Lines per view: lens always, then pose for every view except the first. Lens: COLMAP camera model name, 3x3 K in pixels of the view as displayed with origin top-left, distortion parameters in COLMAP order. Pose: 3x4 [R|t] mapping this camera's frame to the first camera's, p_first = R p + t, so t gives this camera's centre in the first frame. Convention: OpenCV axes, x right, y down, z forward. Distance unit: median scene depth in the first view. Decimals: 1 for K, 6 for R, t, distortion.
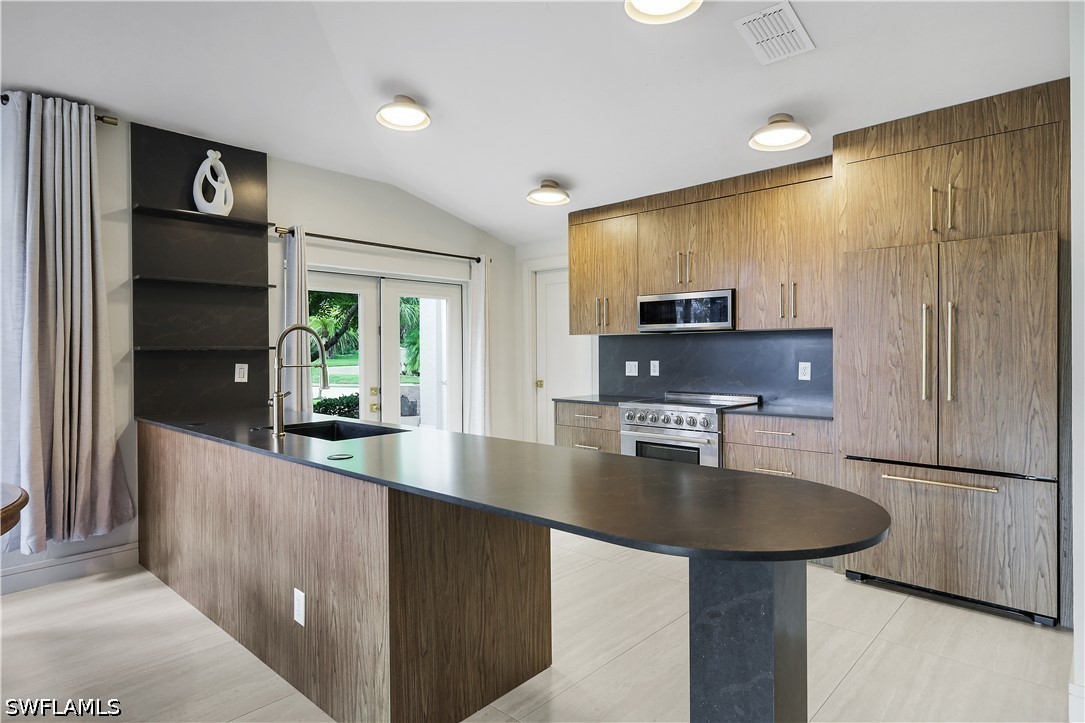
lens RADIAL K [[609.1, 0, 544.1], [0, 609.1, 355.5], [0, 0, 1]] dist [-0.000837, -0.000090]
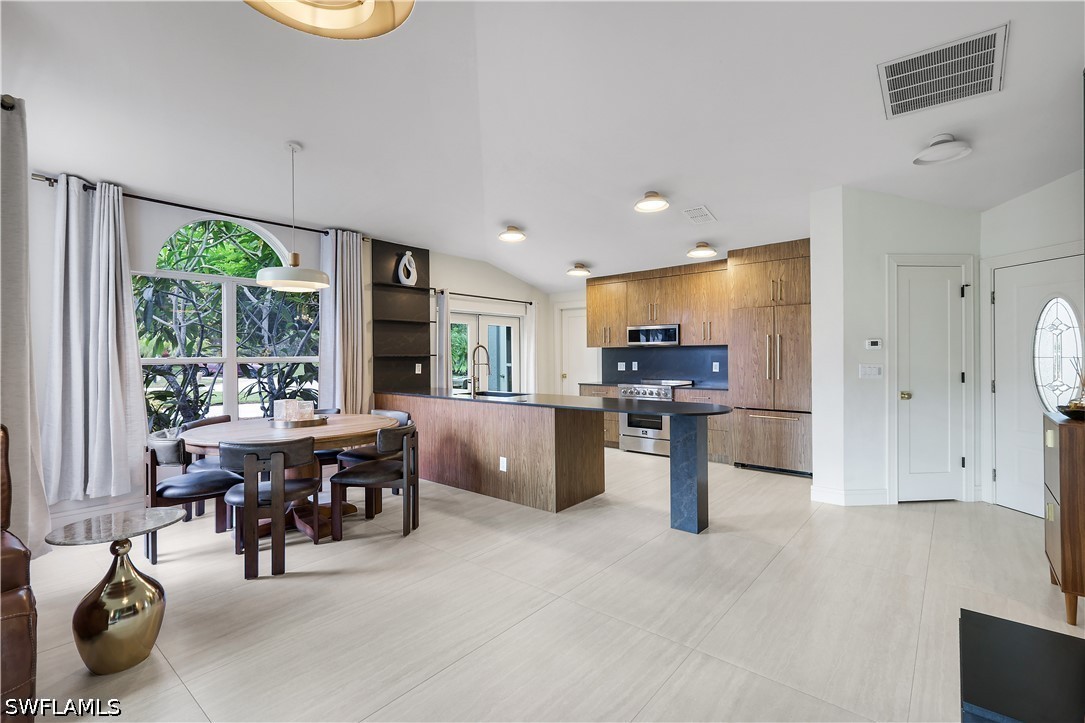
lens RADIAL K [[491.5, 0, 546.1], [0, 491.5, 357.5], [0, 0, 1]] dist [0.000103, -0.000082]
pose [[0.998759, -0.001645, 0.049782, -0.197035], [0.001856, 0.999989, -0.004194, 0.001660], [-0.049774, 0.004281, 0.998751, -0.559577]]
